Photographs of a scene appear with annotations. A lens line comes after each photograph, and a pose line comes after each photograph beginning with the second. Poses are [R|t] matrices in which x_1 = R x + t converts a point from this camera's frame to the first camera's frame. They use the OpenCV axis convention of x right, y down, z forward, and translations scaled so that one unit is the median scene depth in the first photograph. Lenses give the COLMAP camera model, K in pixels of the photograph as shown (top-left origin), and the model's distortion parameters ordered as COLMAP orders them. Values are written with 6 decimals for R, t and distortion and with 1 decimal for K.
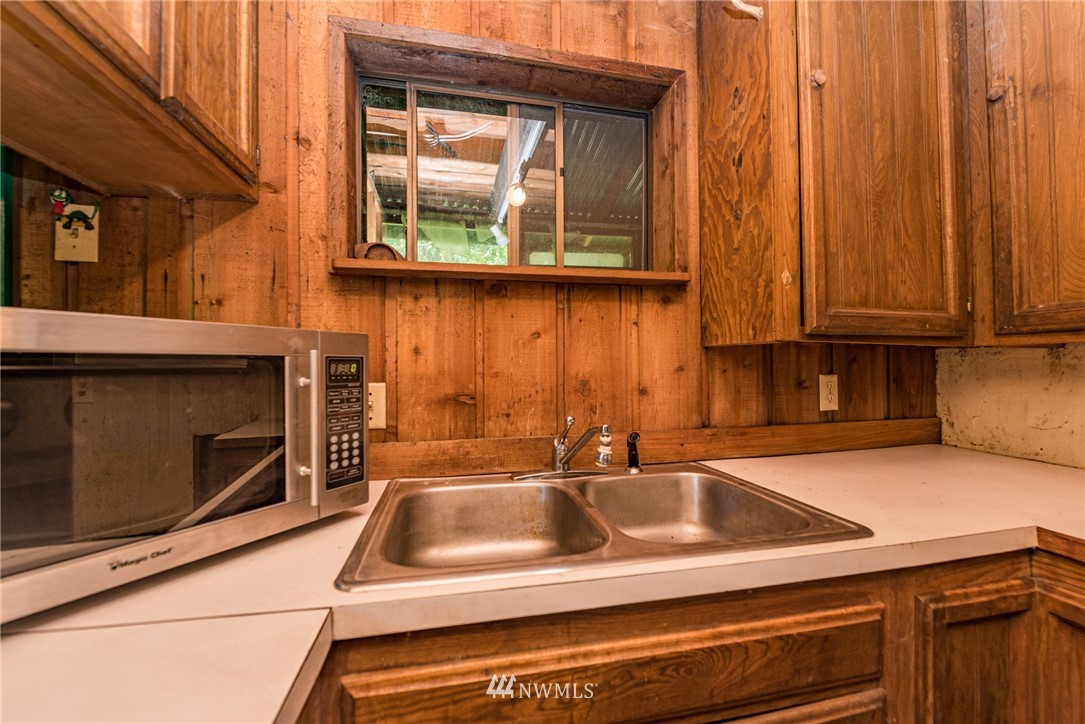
lens RADIAL K [[428.4, 0, 541.3], [0, 428.4, 363.7], [0, 0, 1]] dist [-0.003153, -0.002922]
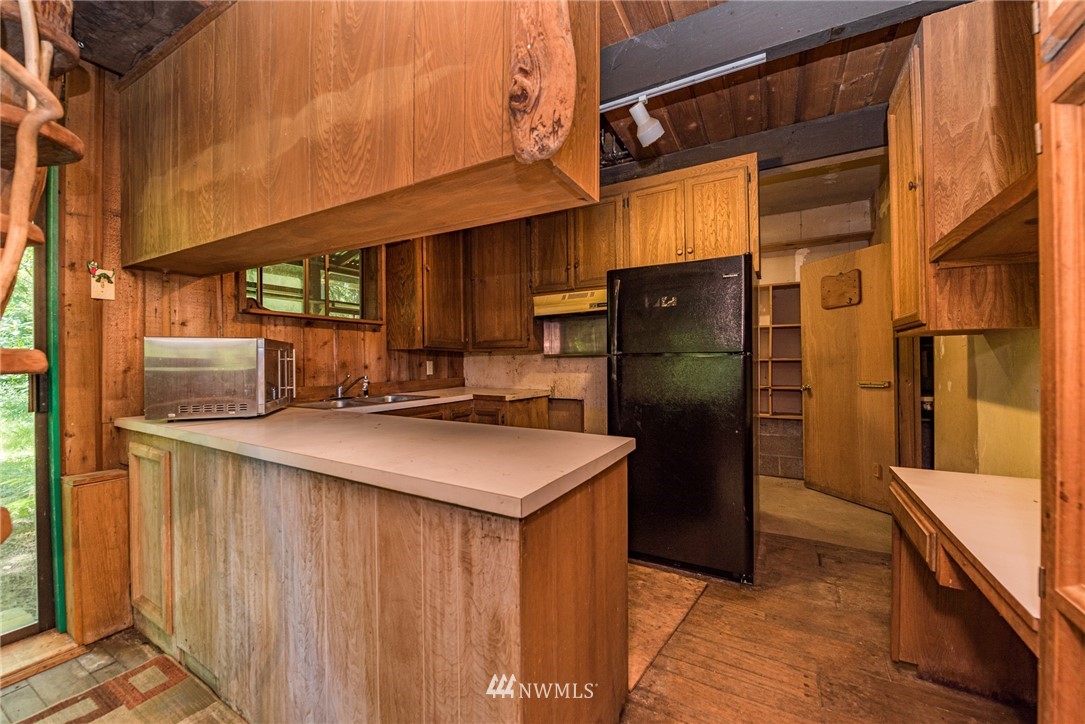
lens RADIAL K [[428.4, 0, 537.9], [0, 428.4, 362.7], [0, 0, 1]] dist [-0.003153, -0.002922]
pose [[0.660558, -0.000755, 0.750774, -1.068589], [0.001652, 0.999999, -0.000448, 0.046025], [-0.750773, 0.001536, 0.660559, -1.530174]]
